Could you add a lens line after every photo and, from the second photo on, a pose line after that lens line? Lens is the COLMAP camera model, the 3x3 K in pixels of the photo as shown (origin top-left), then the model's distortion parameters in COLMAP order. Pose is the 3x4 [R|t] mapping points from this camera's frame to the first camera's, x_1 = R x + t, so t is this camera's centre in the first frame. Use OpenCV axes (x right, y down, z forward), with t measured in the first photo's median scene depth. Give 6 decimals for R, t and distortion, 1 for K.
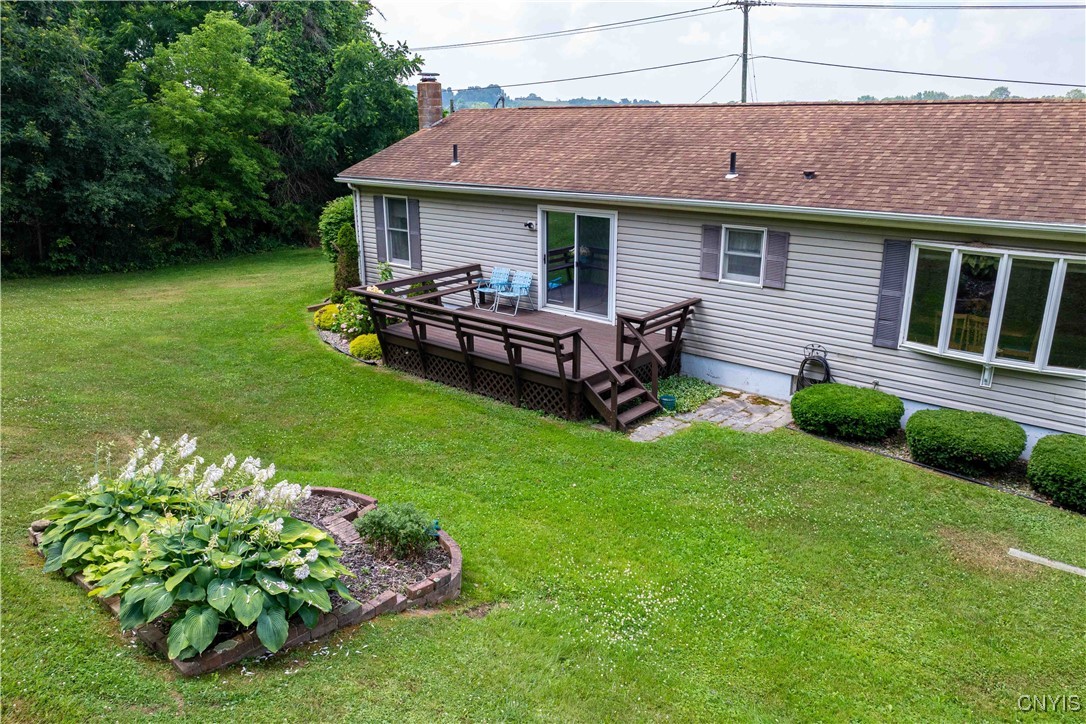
lens RADIAL K [[765.4, 0, 543.0], [0, 765.4, 362.0], [0, 0, 1]] dist [-0.024691, 0.002142]
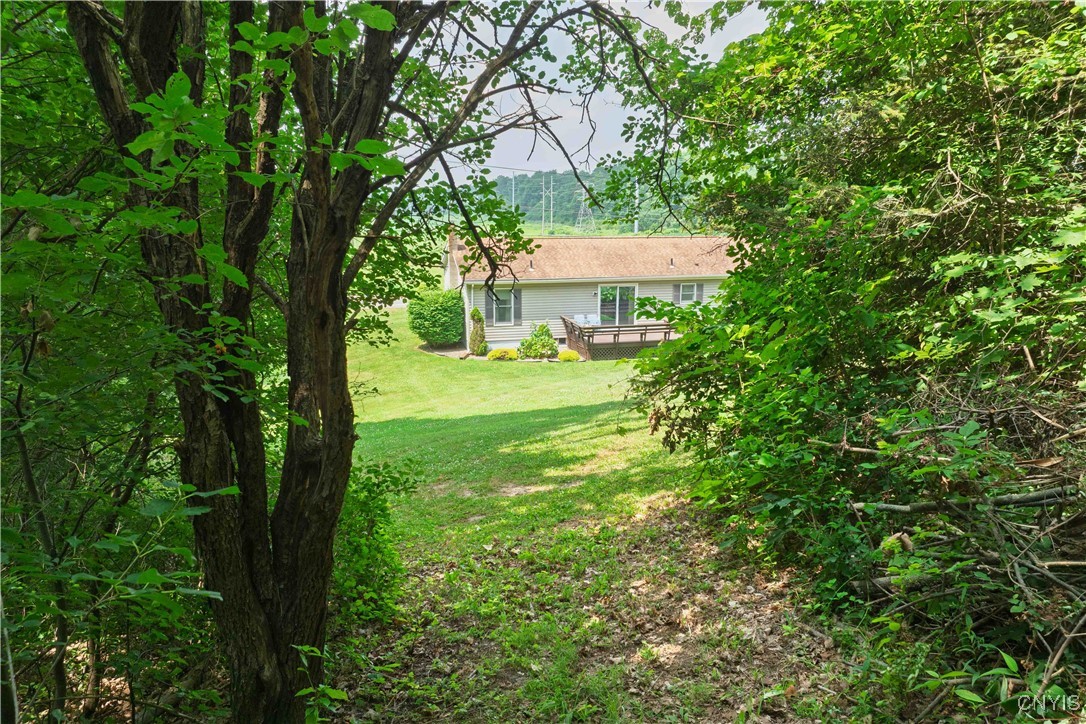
lens RADIAL K [[765.4, 0, 543.0], [0, 765.4, 362.0], [0, 0, 1]] dist [-0.024691, 0.002142]
pose [[0.584494, -0.176456, 0.791978, -2.373086], [0.236186, 0.970800, 0.041990, -0.138929], [-0.776262, 0.162511, 0.609104, -0.289129]]
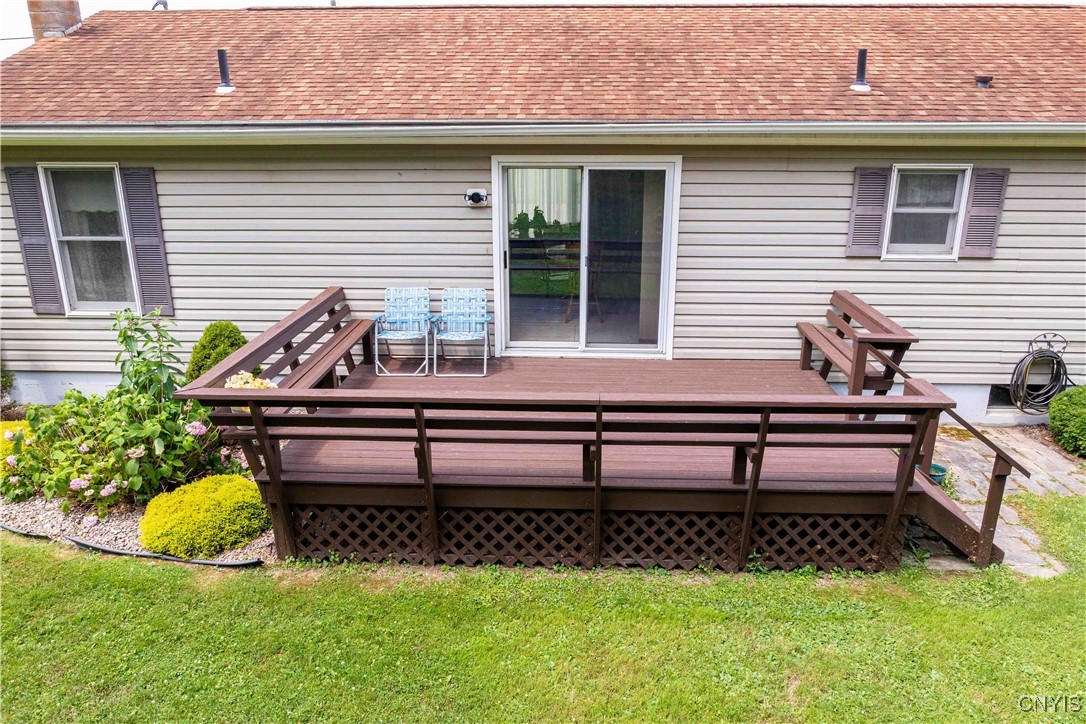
lens RADIAL K [[765.4, 0, 543.0], [0, 765.4, 362.0], [0, 0, 1]] dist [-0.024691, 0.002142]
pose [[0.789653, -0.183973, 0.585322, -0.368187], [0.181108, 0.981370, 0.064125, -0.115249], [-0.586215, 0.055370, 0.808261, 0.684470]]
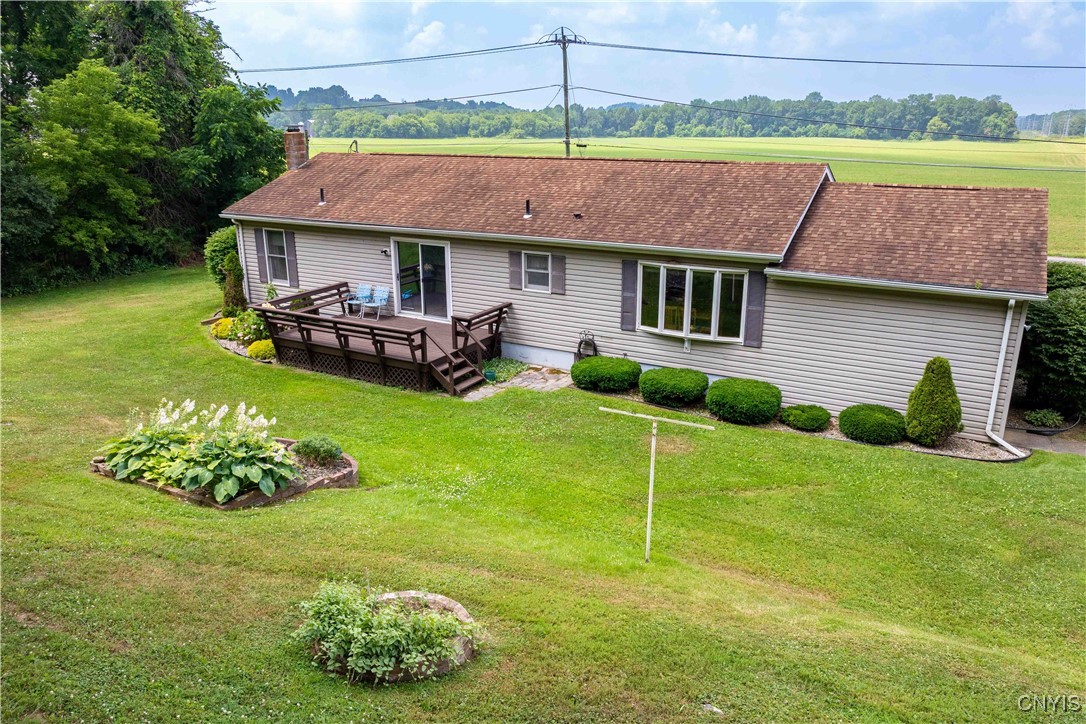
lens RADIAL K [[765.4, 0, 543.0], [0, 765.4, 362.0], [0, 0, 1]] dist [-0.024691, 0.002142]
pose [[0.982047, -0.054470, 0.180603, 0.002011], [0.054674, 0.998497, 0.003847, 0.025842], [-0.180541, 0.006097, 0.983549, -0.423870]]
